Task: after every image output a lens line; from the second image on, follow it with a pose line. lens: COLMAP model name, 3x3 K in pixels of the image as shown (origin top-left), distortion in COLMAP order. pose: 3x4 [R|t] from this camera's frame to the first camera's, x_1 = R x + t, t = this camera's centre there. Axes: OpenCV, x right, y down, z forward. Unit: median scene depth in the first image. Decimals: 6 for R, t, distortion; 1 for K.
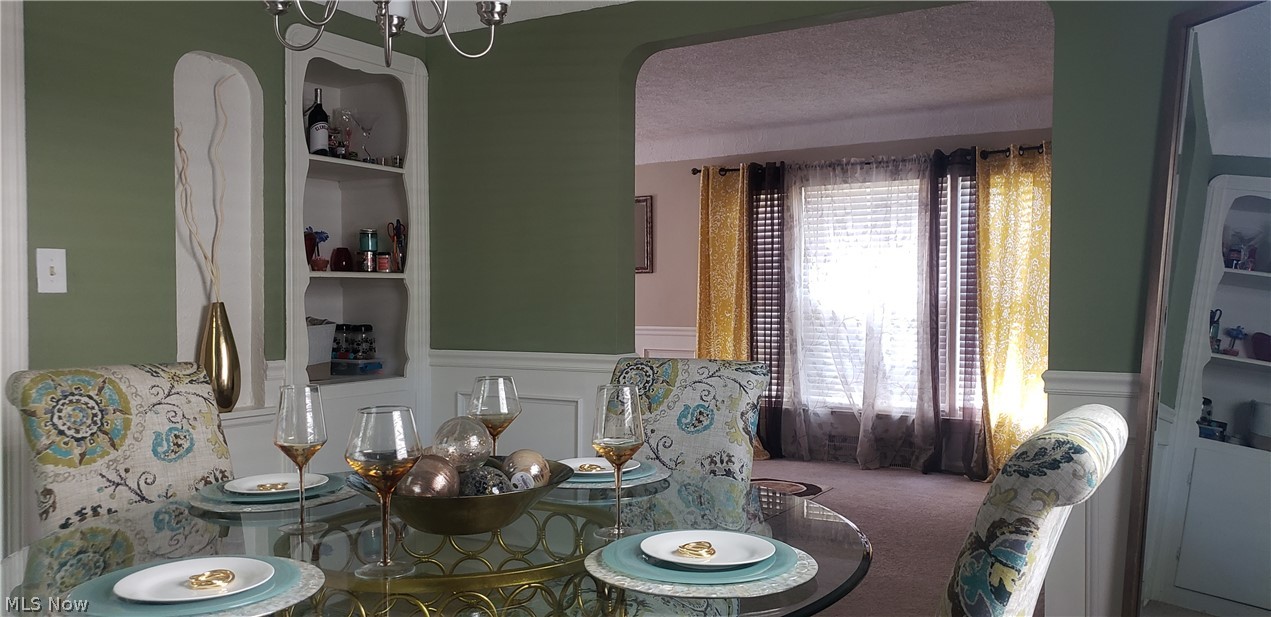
lens RADIAL K [[930.7, 0, 637.2], [0, 930.7, 265.7], [0, 0, 1]] dist [0.018223, -0.059935]
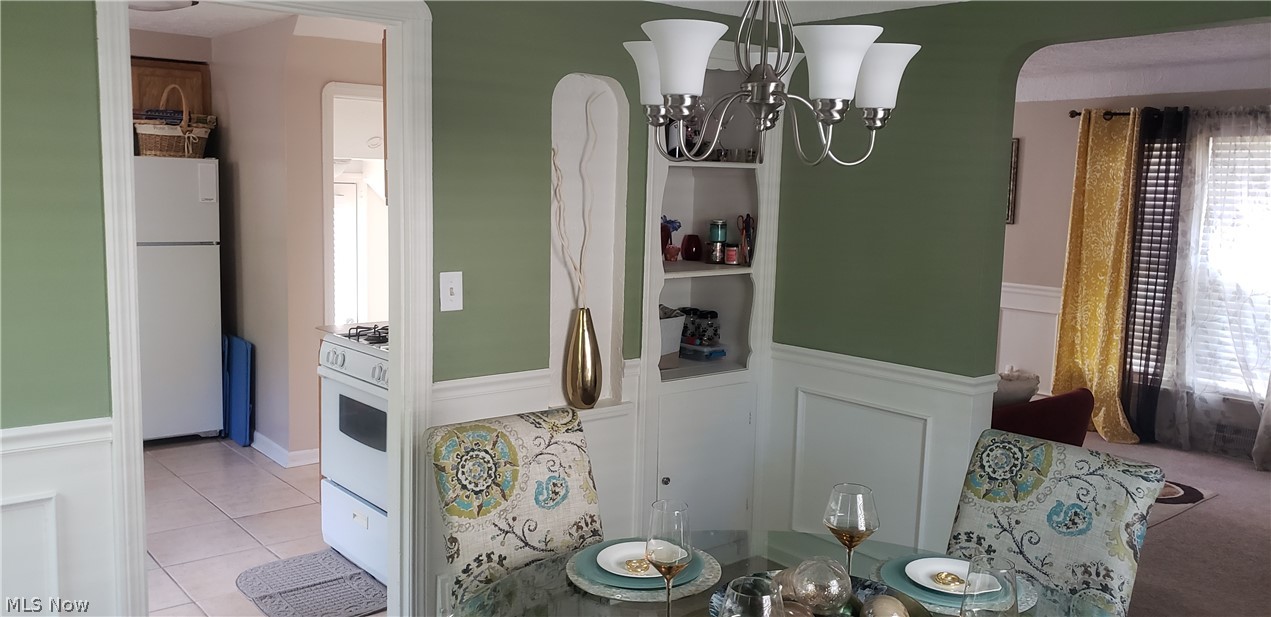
lens RADIAL K [[949.4, 0, 633.7], [0, 949.4, 289.6], [0, 0, 1]] dist [0.031173, -0.068680]
pose [[0.935802, 0.067079, -0.346086, -0.020120], [-0.031647, 0.993751, 0.107040, -0.101337], [0.351103, -0.089216, 0.932077, 0.003468]]
